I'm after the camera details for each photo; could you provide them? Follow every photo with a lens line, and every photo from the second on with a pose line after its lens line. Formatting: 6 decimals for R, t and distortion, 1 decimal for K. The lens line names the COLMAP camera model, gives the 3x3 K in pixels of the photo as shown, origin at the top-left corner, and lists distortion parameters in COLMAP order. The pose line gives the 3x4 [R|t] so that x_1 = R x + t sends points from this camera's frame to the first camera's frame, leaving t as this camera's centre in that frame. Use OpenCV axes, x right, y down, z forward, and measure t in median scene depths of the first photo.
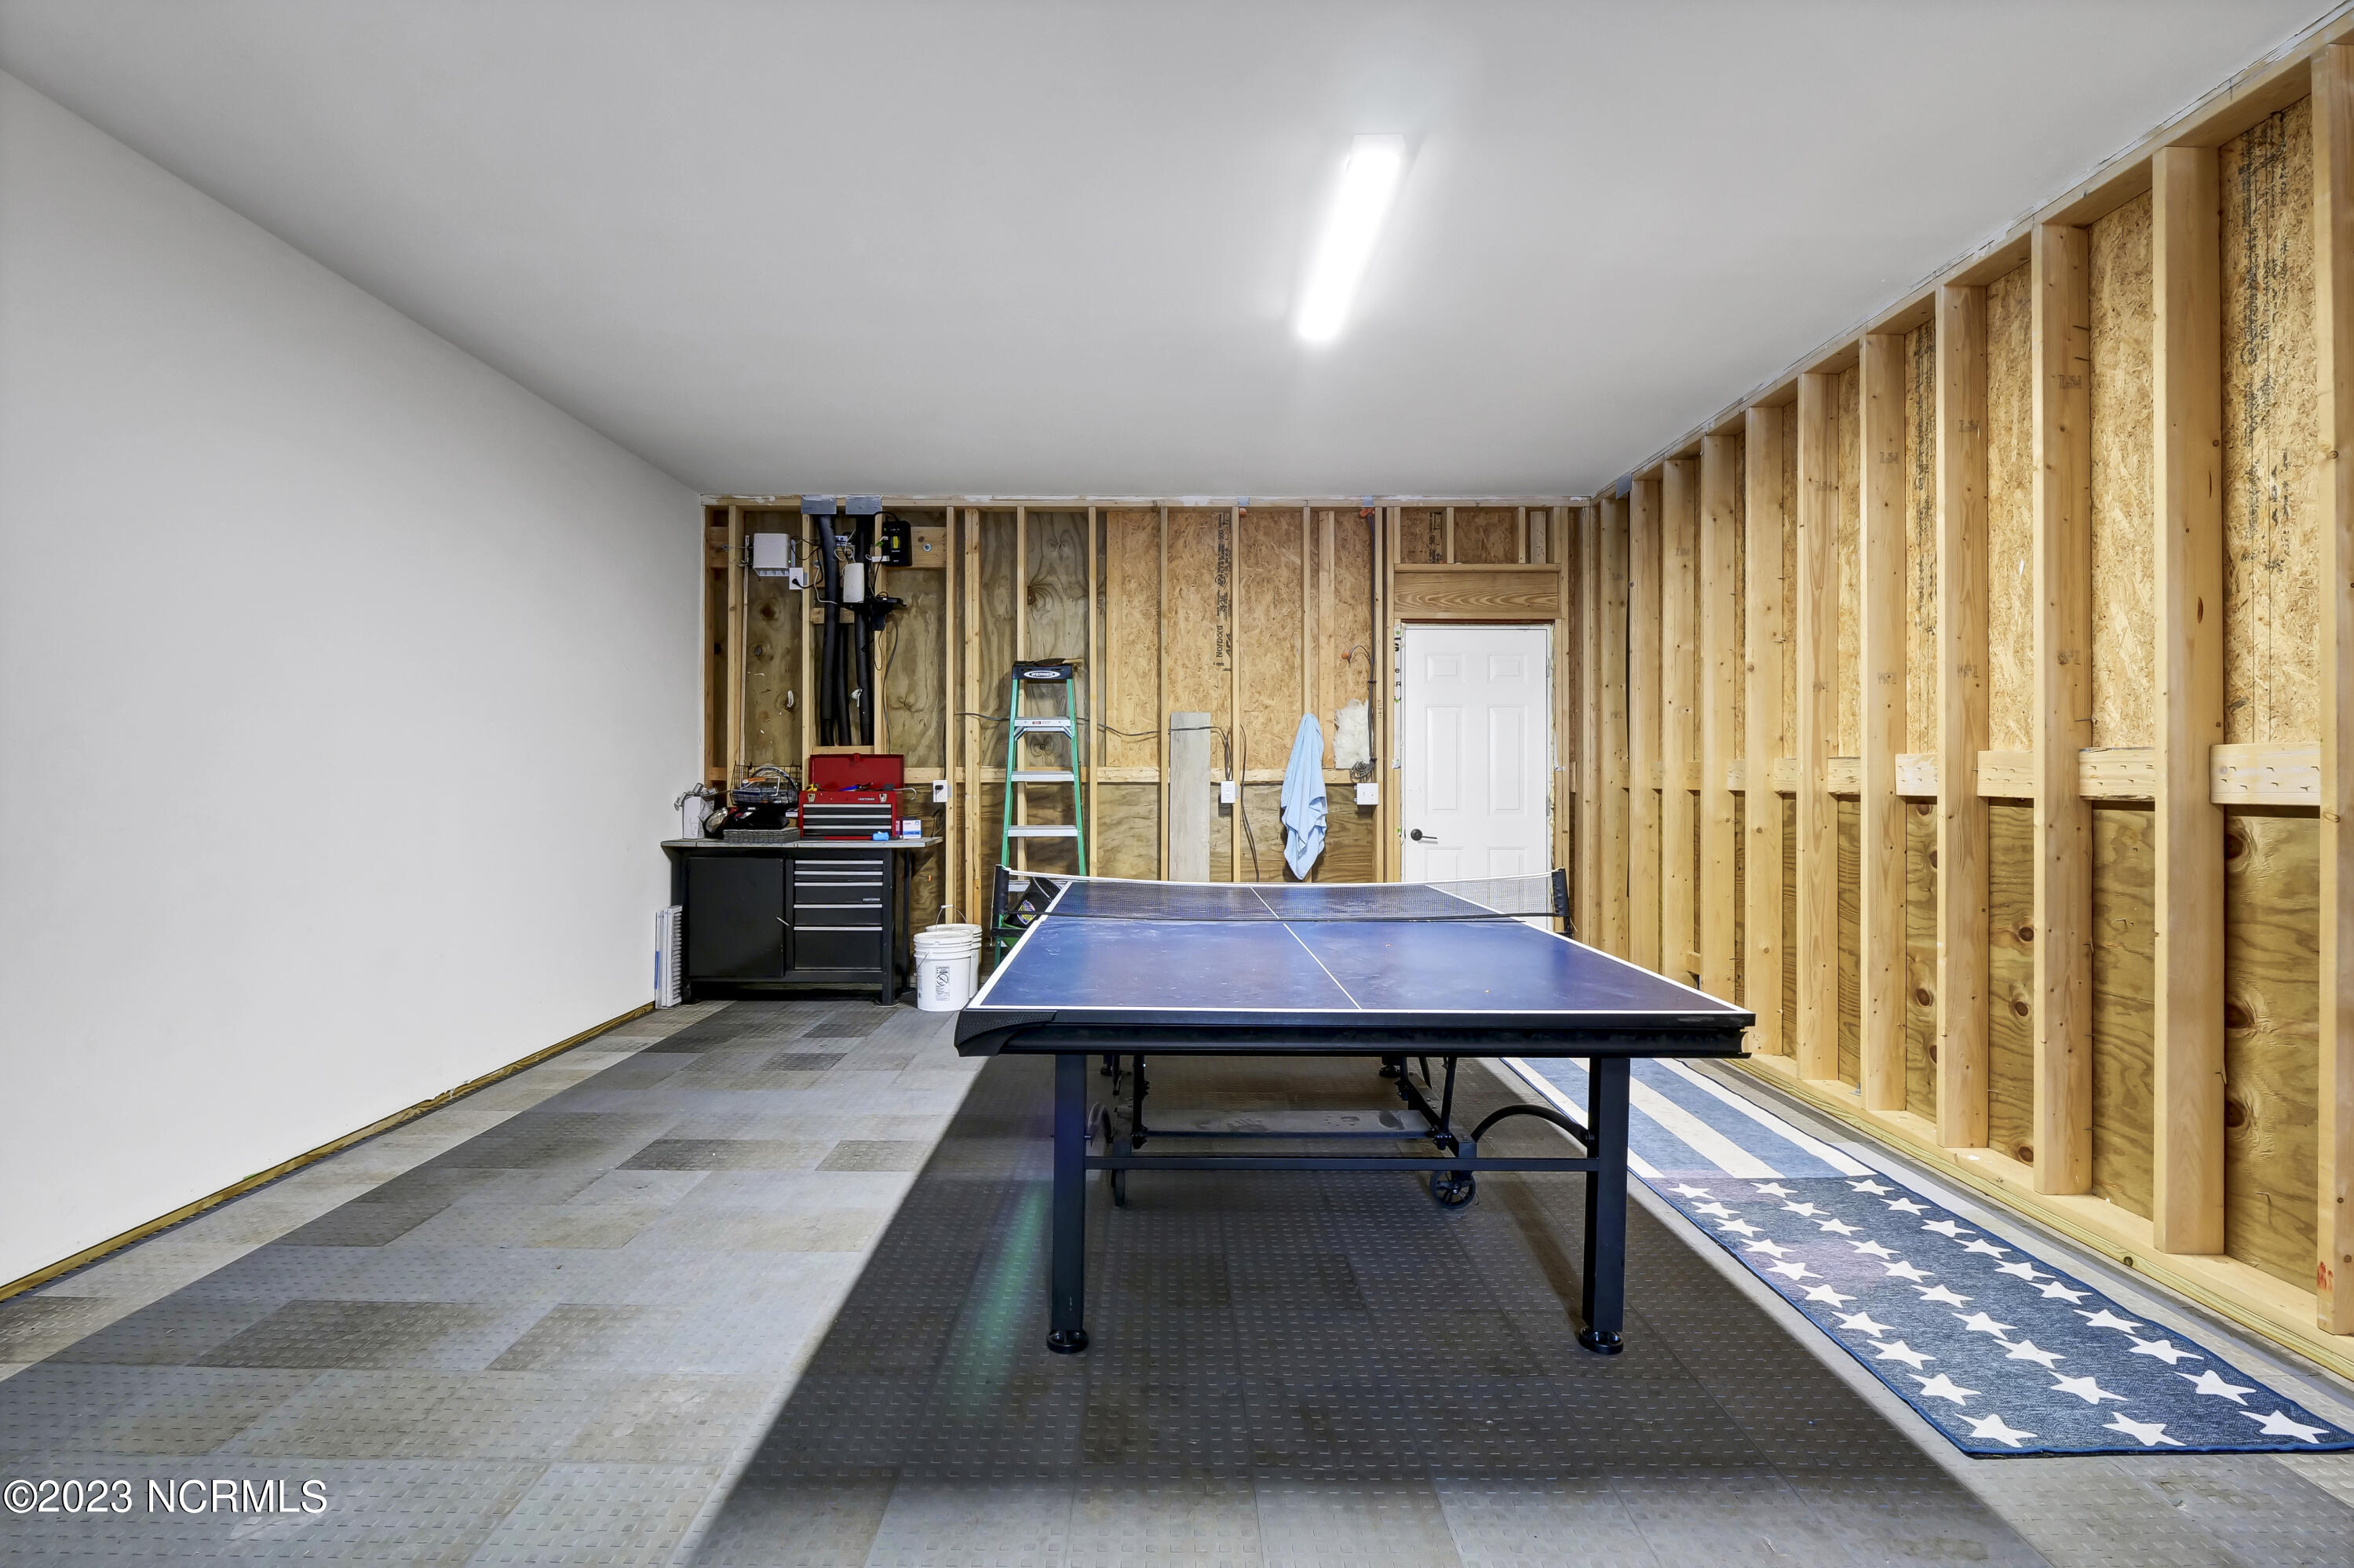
lens RADIAL K [[1182.4, 0, 1170.9], [0, 1182.4, 769.1], [0, 0, 1]] dist [-0.015165, -0.000070]
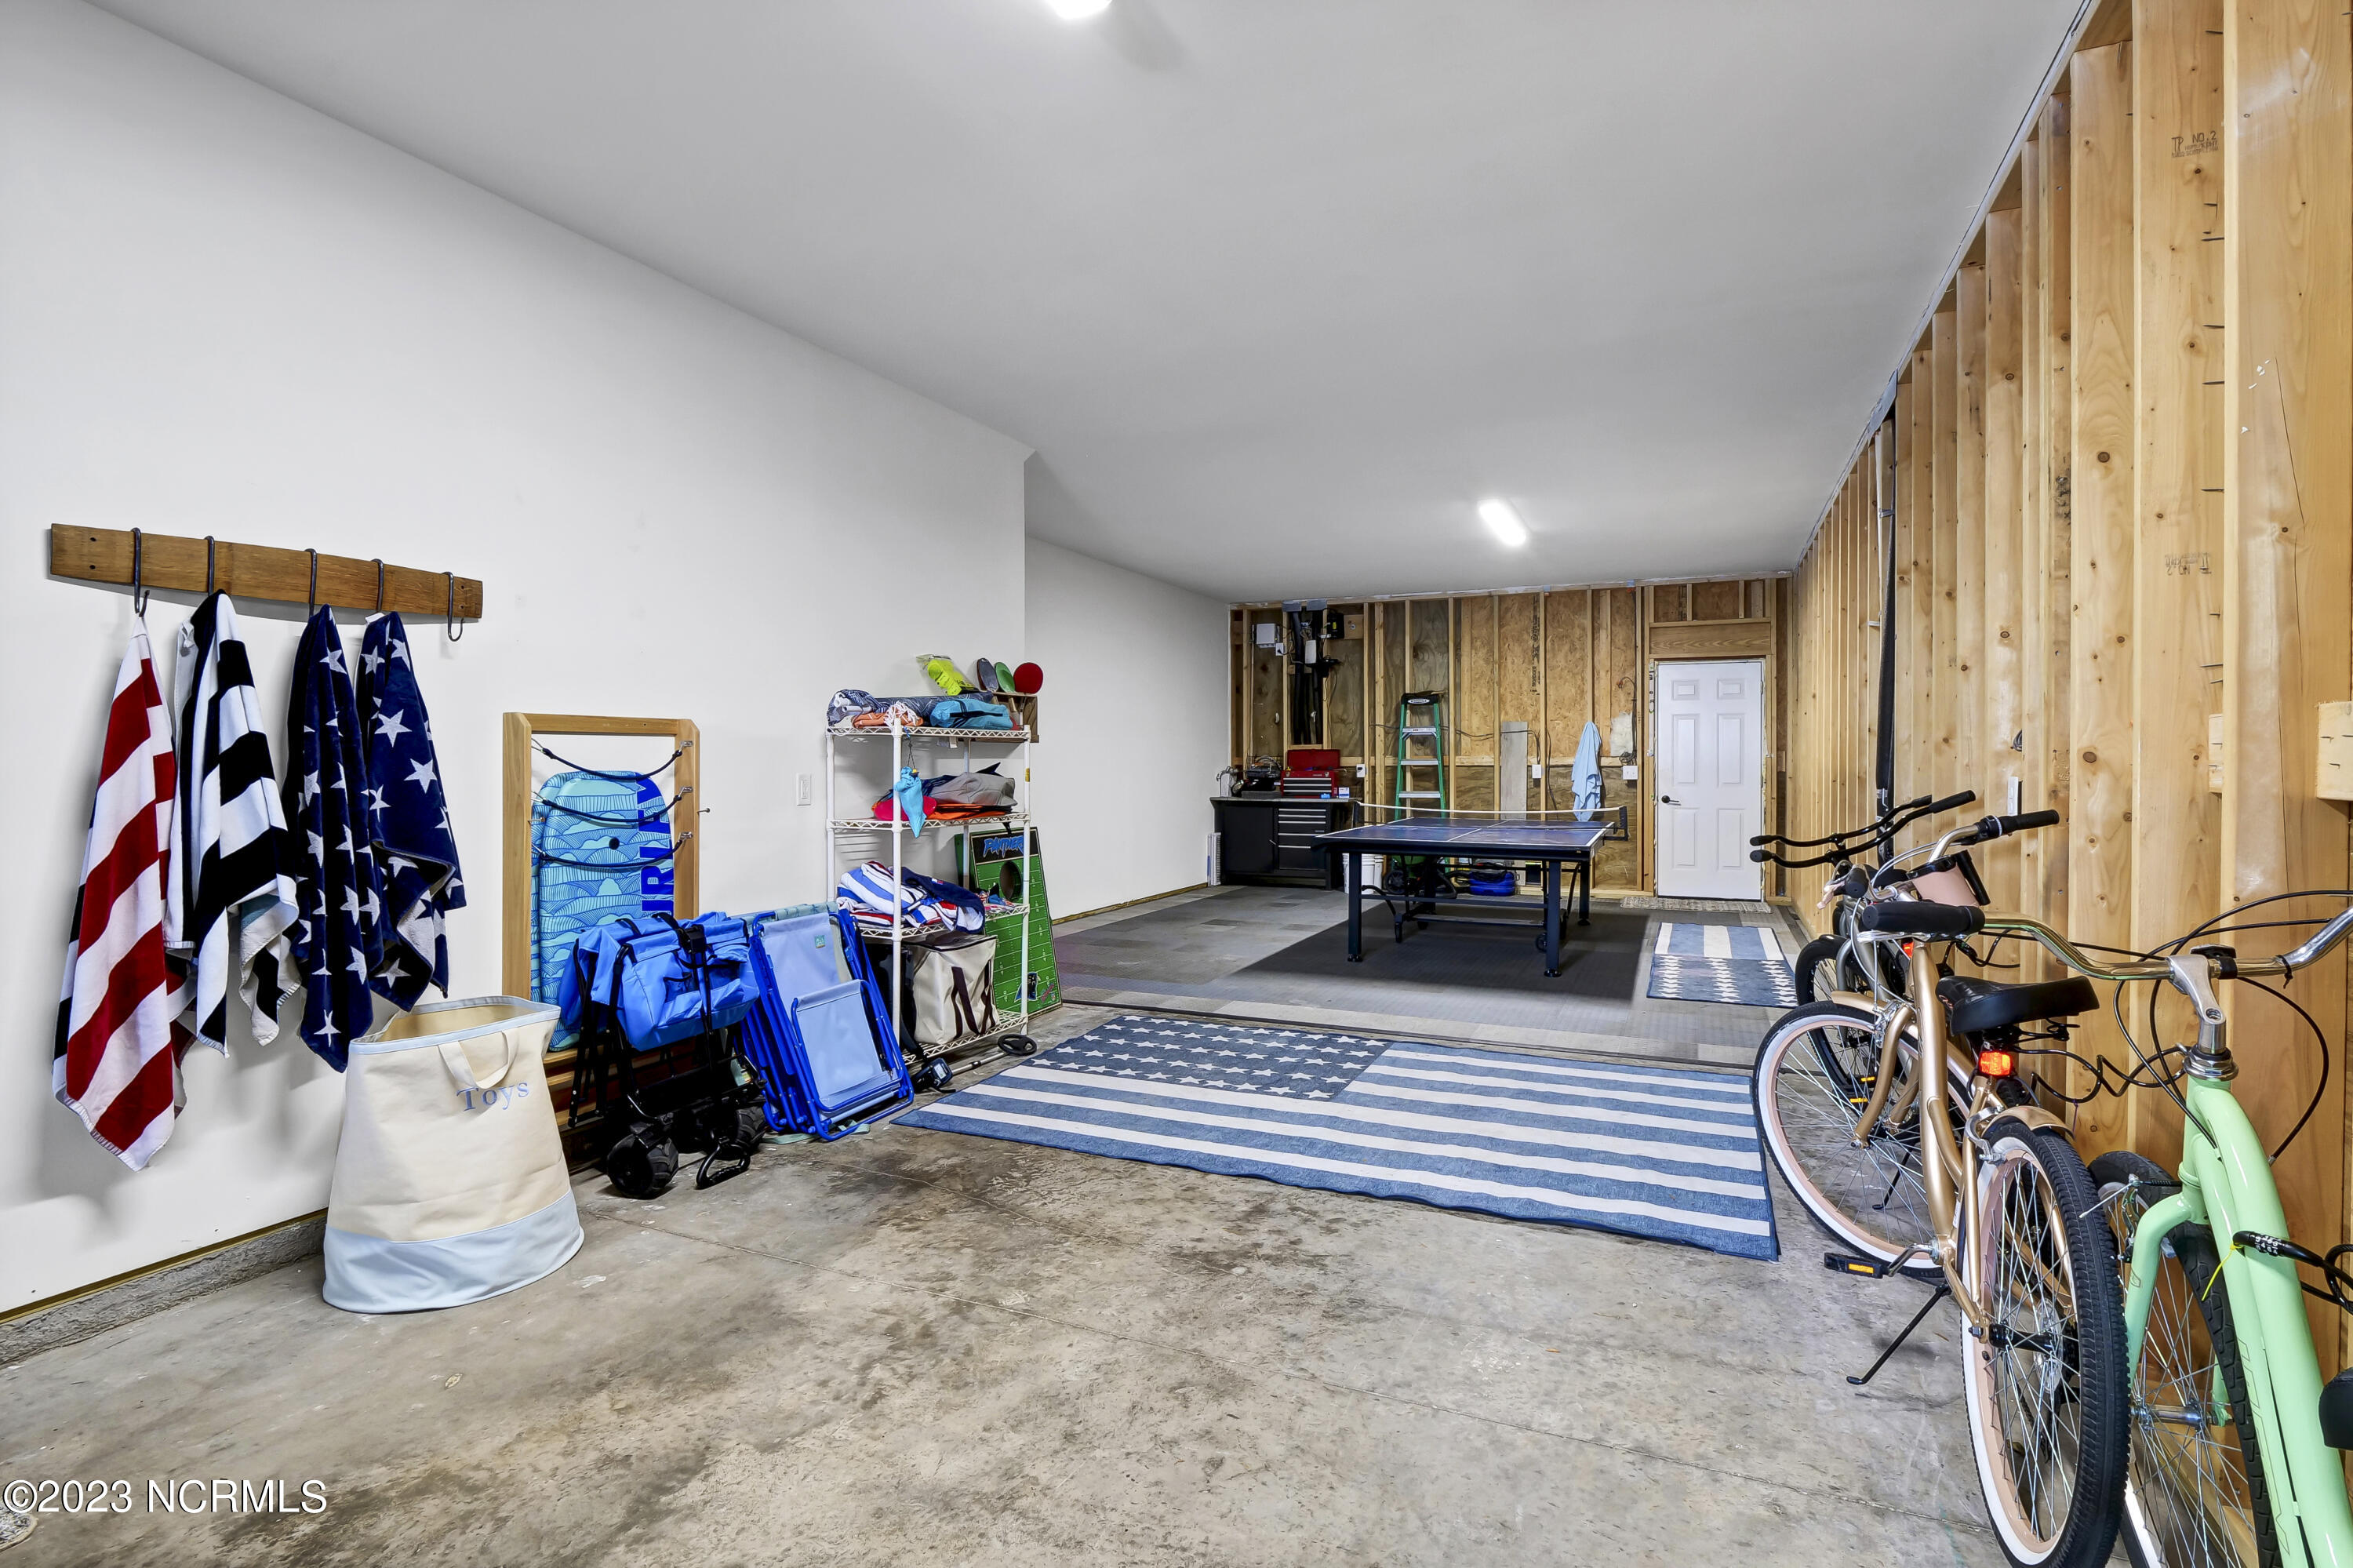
lens RADIAL K [[1182.1, 0, 1172.6], [0, 1182.1, 768.8], [0, 0, 1]] dist [-0.015165, -0.000070]
pose [[0.913312, 0.000673, -0.407259, 0.248859], [0.007040, 0.999823, 0.017441, -0.015561], [0.407199, -0.018797, 0.913146, -0.661716]]
